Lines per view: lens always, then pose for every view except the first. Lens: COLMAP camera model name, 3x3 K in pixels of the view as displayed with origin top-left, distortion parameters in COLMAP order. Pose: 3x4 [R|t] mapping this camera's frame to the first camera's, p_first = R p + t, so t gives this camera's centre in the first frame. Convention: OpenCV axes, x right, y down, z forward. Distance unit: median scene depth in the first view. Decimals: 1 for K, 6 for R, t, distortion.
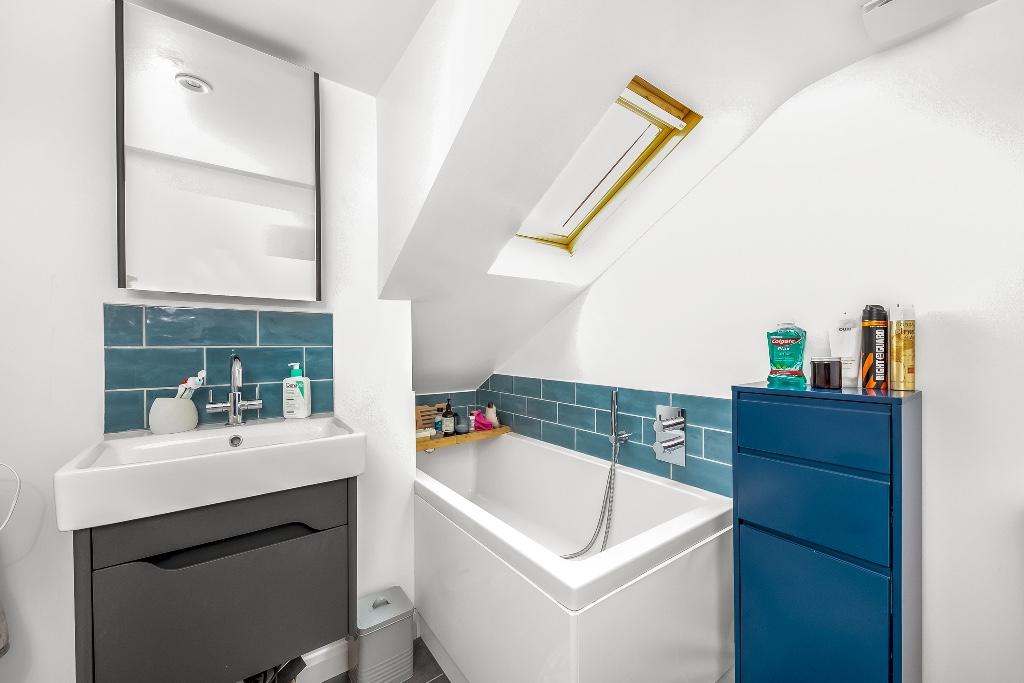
lens RADIAL K [[404.1, 0, 512.0], [0, 404.1, 341.5], [0, 0, 1]] dist [0.000839, -0.000069]
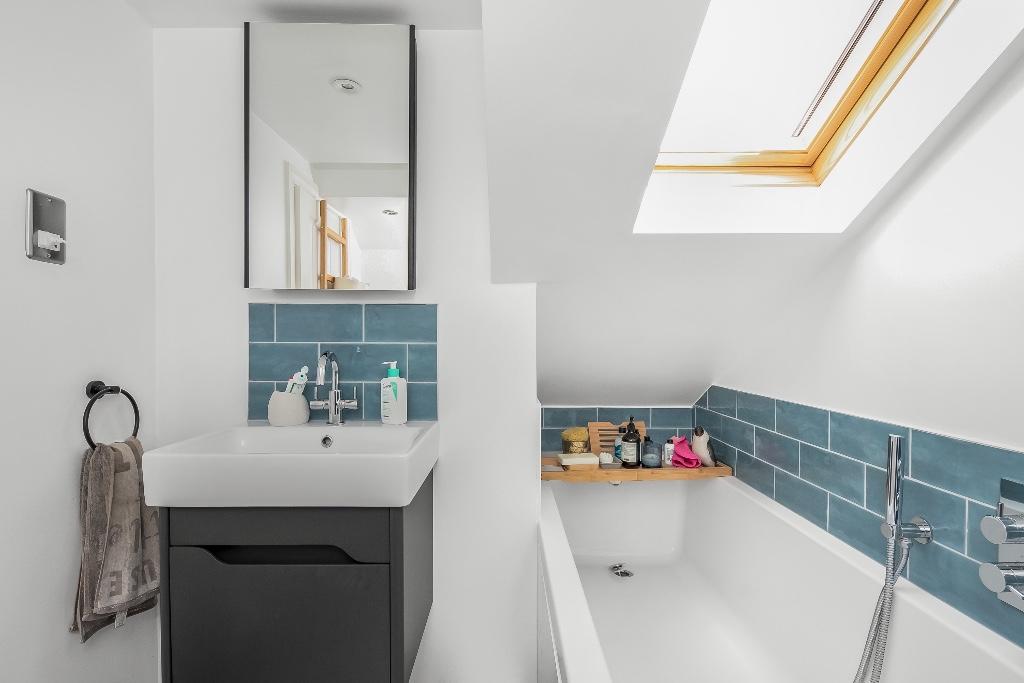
lens RADIAL K [[467.3, 0, 512.0], [0, 467.3, 341.5], [0, 0, 1]] dist [-0.001863, -0.000134]
pose [[0.804426, 0.004278, -0.594038, 0.262294], [-0.000008, 0.999974, 0.007190, 0.002162], [0.594053, -0.005779, 0.804405, 0.307660]]
